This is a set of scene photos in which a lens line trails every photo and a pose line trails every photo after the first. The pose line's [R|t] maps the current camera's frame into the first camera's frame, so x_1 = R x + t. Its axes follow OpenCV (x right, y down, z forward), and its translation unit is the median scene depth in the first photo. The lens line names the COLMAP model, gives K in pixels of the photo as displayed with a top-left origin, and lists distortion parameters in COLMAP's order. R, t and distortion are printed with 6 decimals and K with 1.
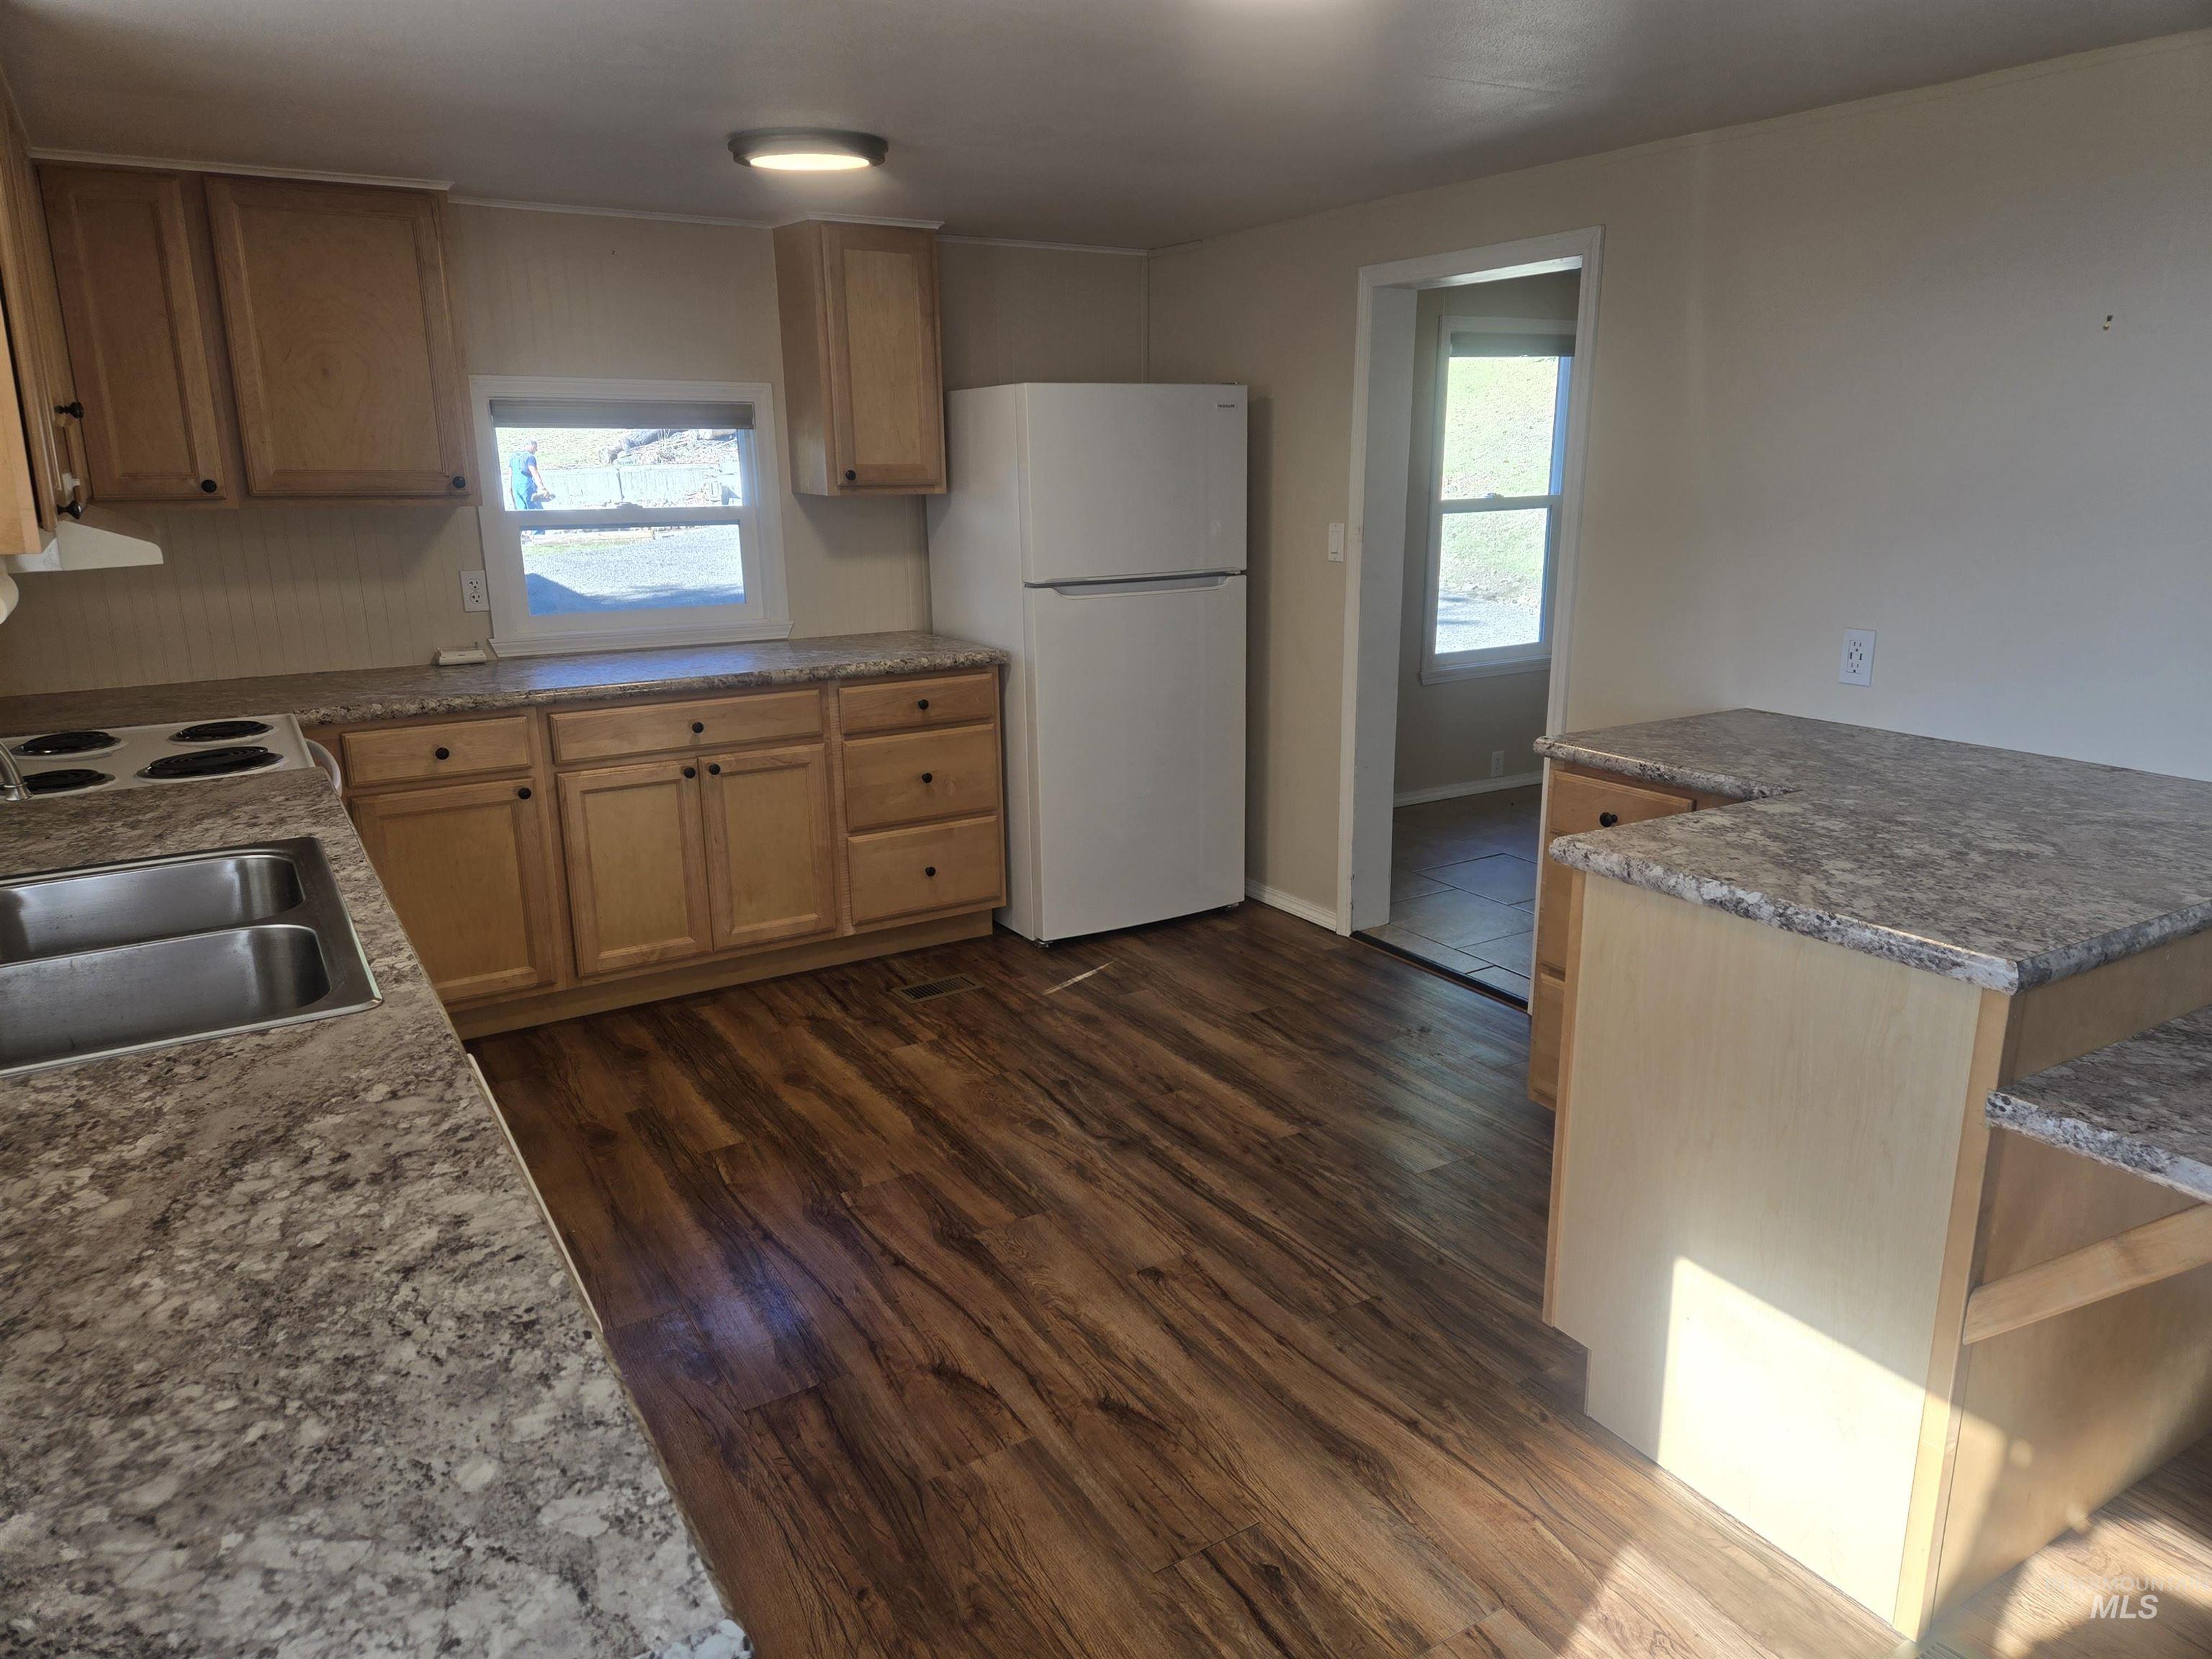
lens RADIAL K [[1475.0, 0, 1106.0], [0, 1475.0, 829.5], [0, 0, 1]] dist [0.027835, -0.000637]
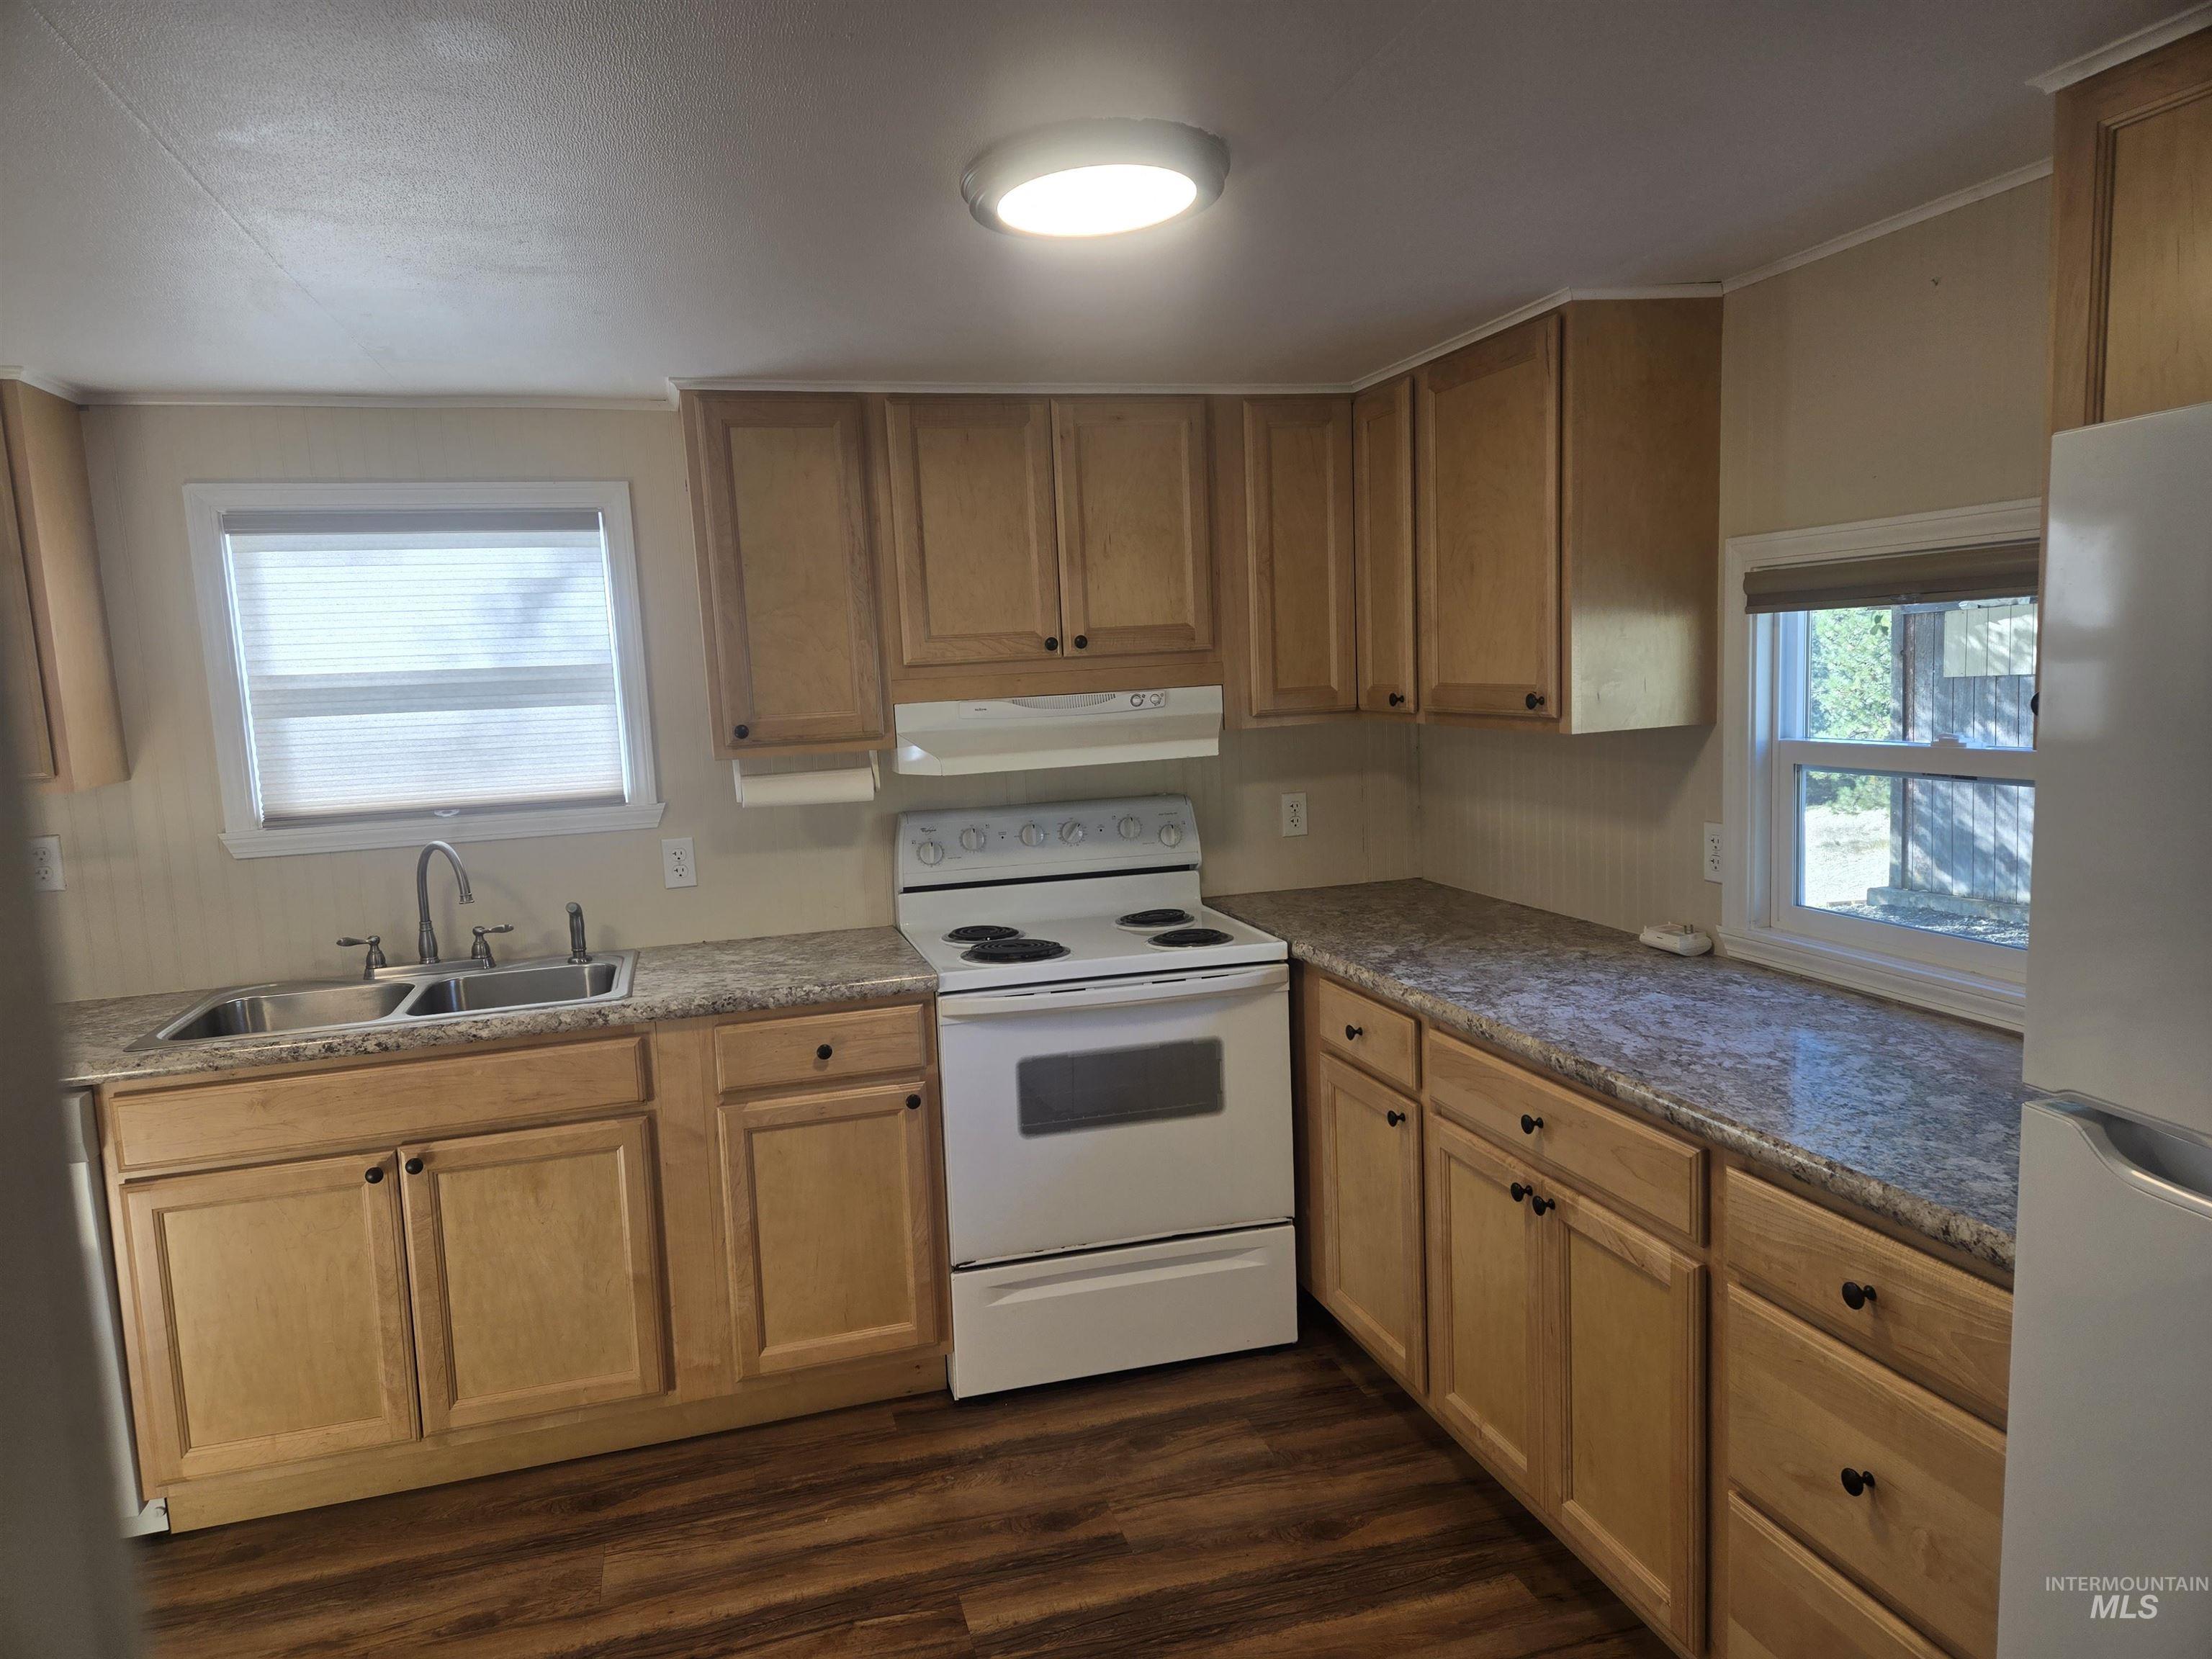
lens RADIAL K [[1475.0, 0, 1106.0], [0, 1475.0, 829.5], [0, 0, 1]] dist [0.027835, -0.000637]
pose [[-0.268150, 0.124905, -0.955246, 0.318173], [-0.201861, 0.962263, 0.182487, -0.259339], [0.941992, 0.241760, -0.232817, 0.972273]]
